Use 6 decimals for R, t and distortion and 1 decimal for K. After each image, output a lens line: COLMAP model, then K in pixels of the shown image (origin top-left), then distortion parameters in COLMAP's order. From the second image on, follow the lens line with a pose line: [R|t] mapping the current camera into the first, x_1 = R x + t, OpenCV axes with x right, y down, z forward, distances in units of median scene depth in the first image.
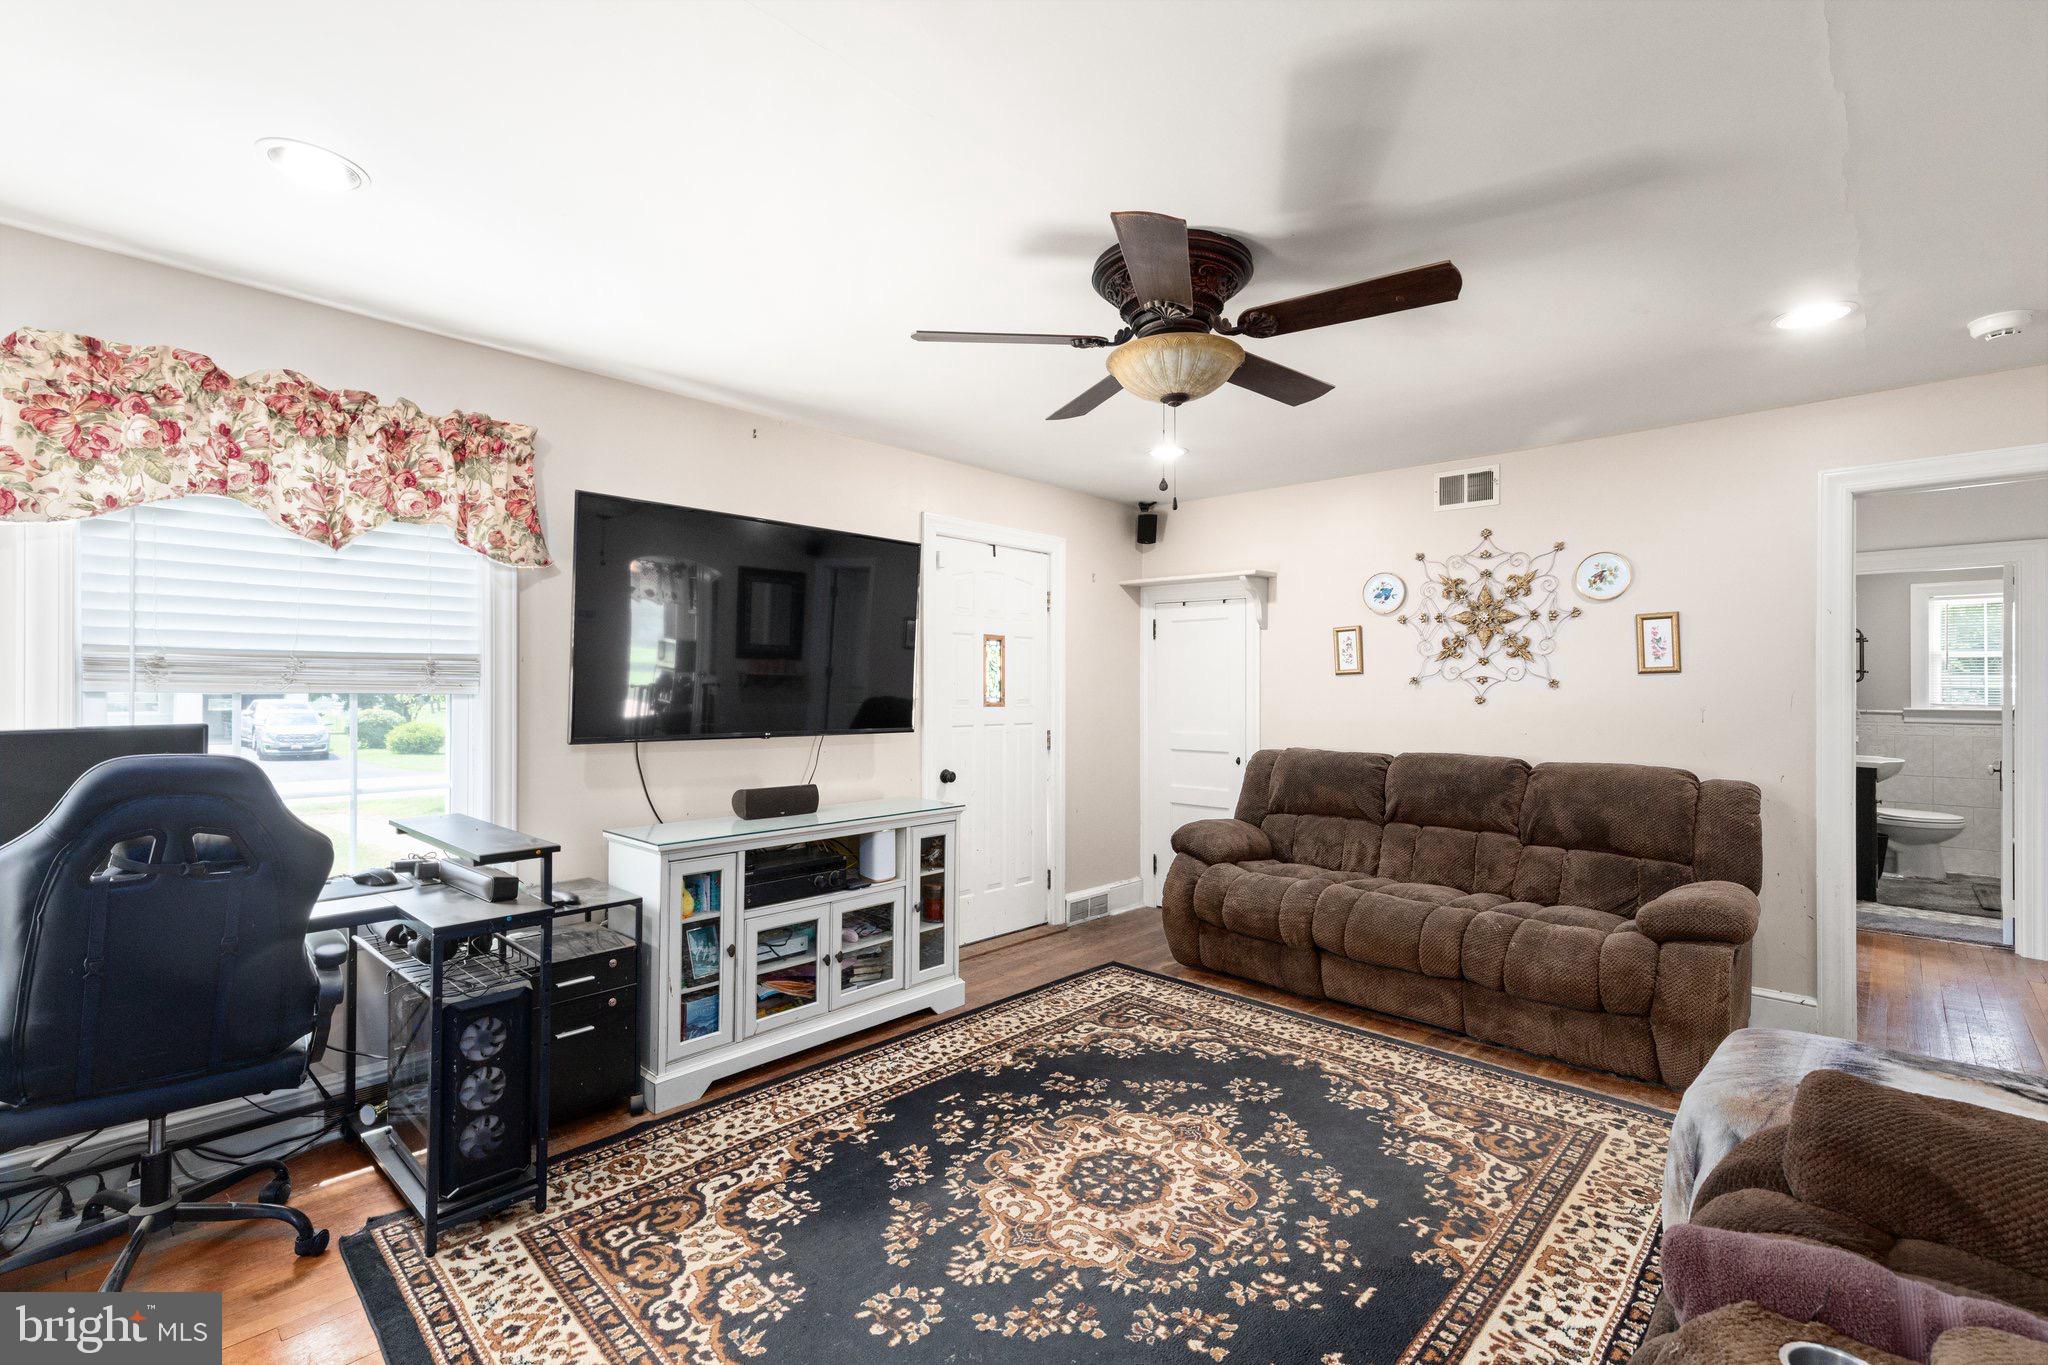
lens RADIAL K [[910.4, 0, 1028.9], [0, 910.4, 670.1], [0, 0, 1]] dist [-0.000306, -0.000017]
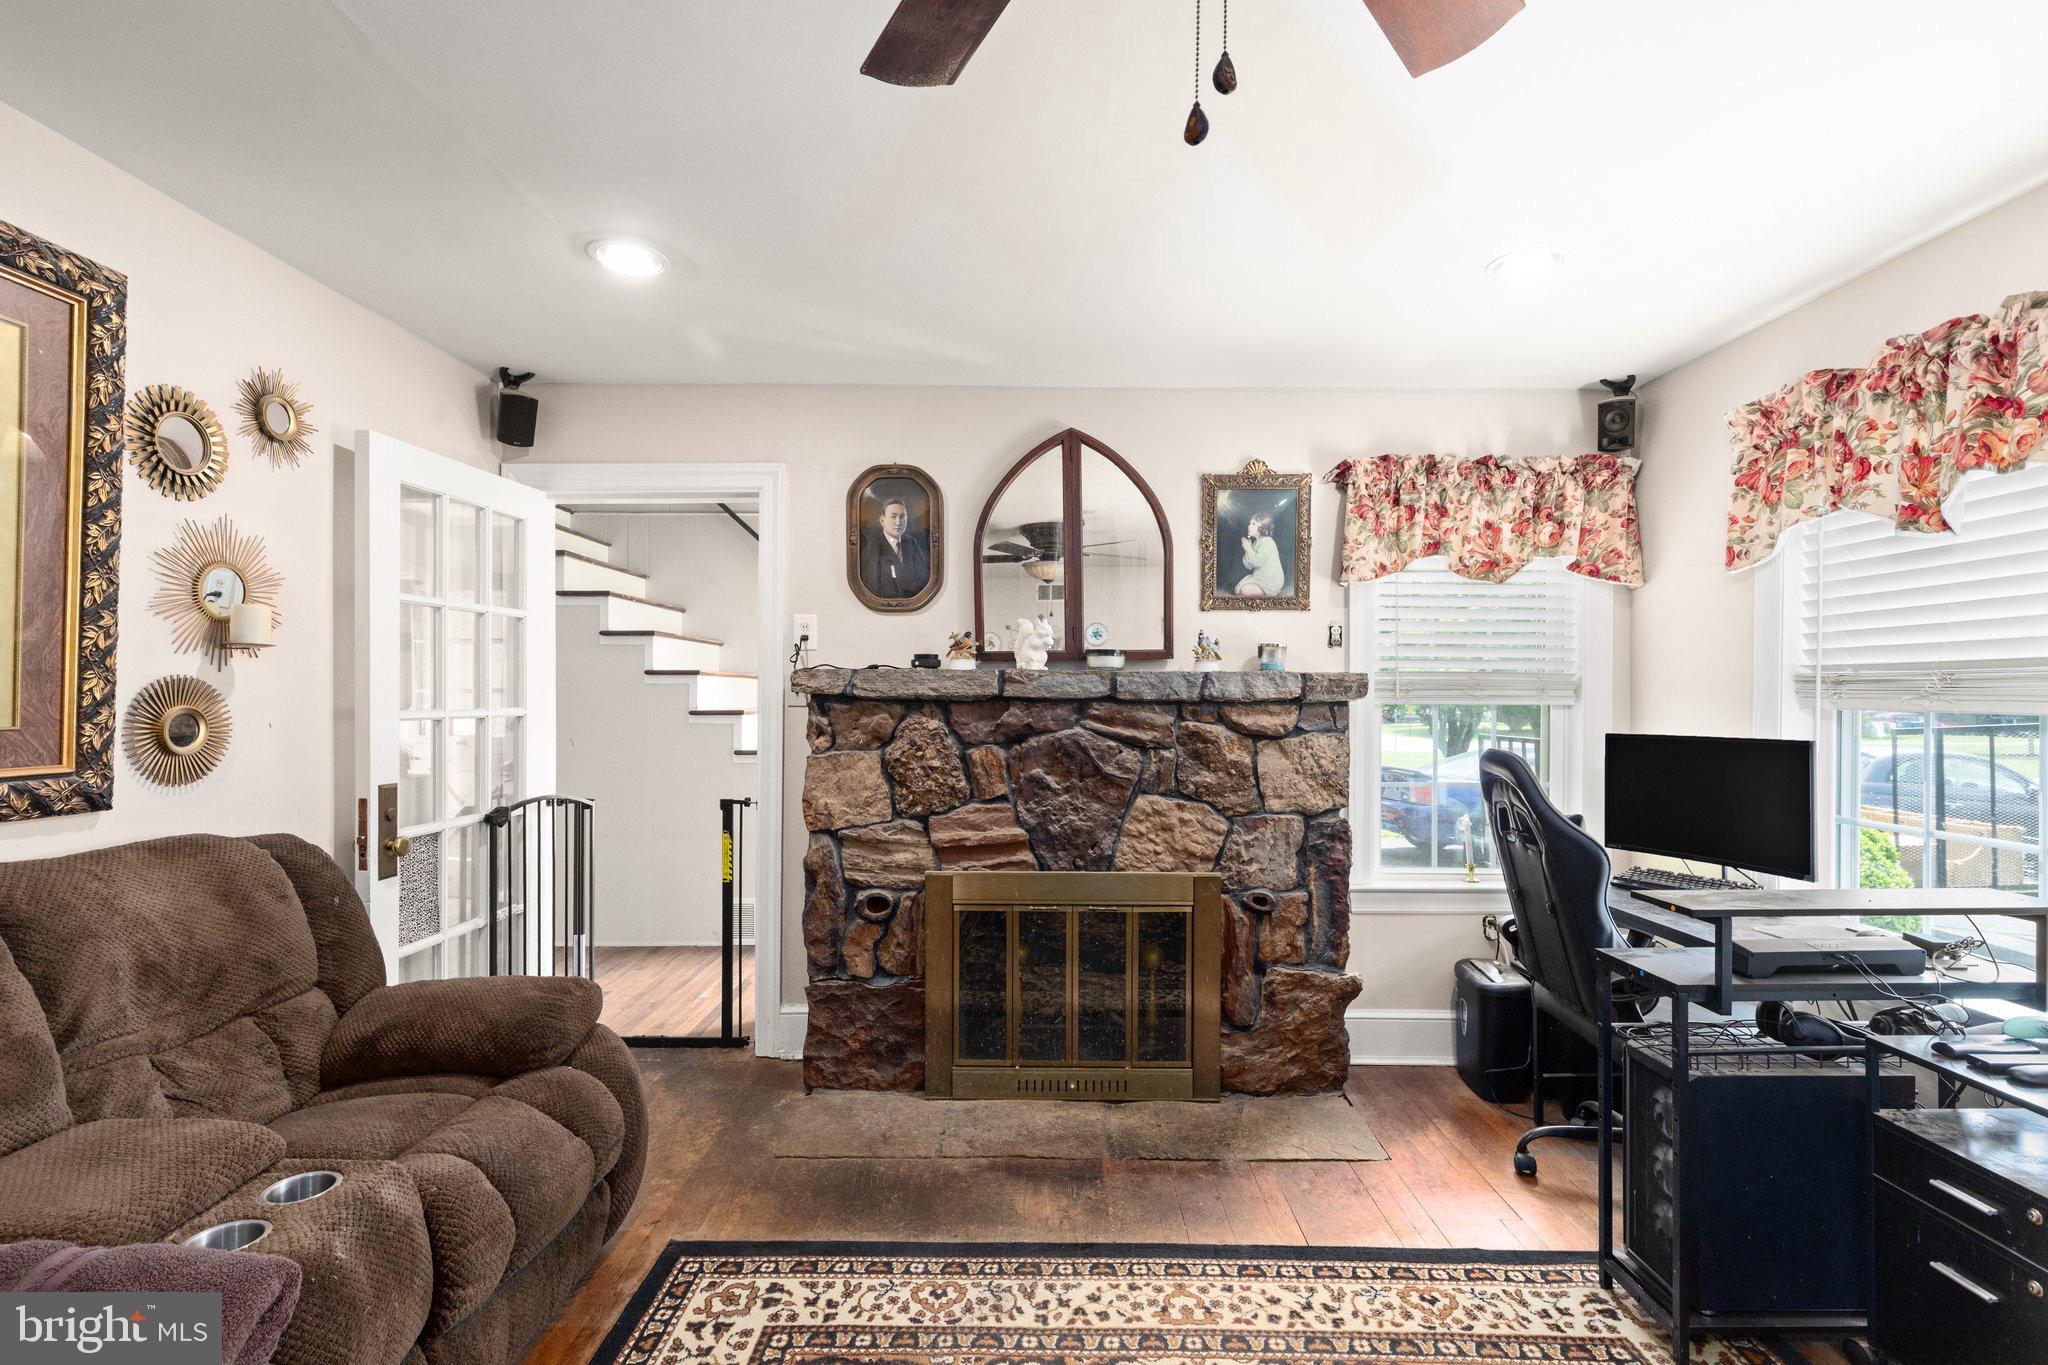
lens RADIAL K [[910.4, 0, 1033.2], [0, 910.4, 699.7], [0, 0, 1]] dist [-0.000306, -0.000017]
pose [[-0.723555, -0.013051, -0.690143, 0.417172], [-0.005125, 0.999895, -0.013536, 0.034141], [0.690247, -0.006257, -0.723546, 1.187429]]
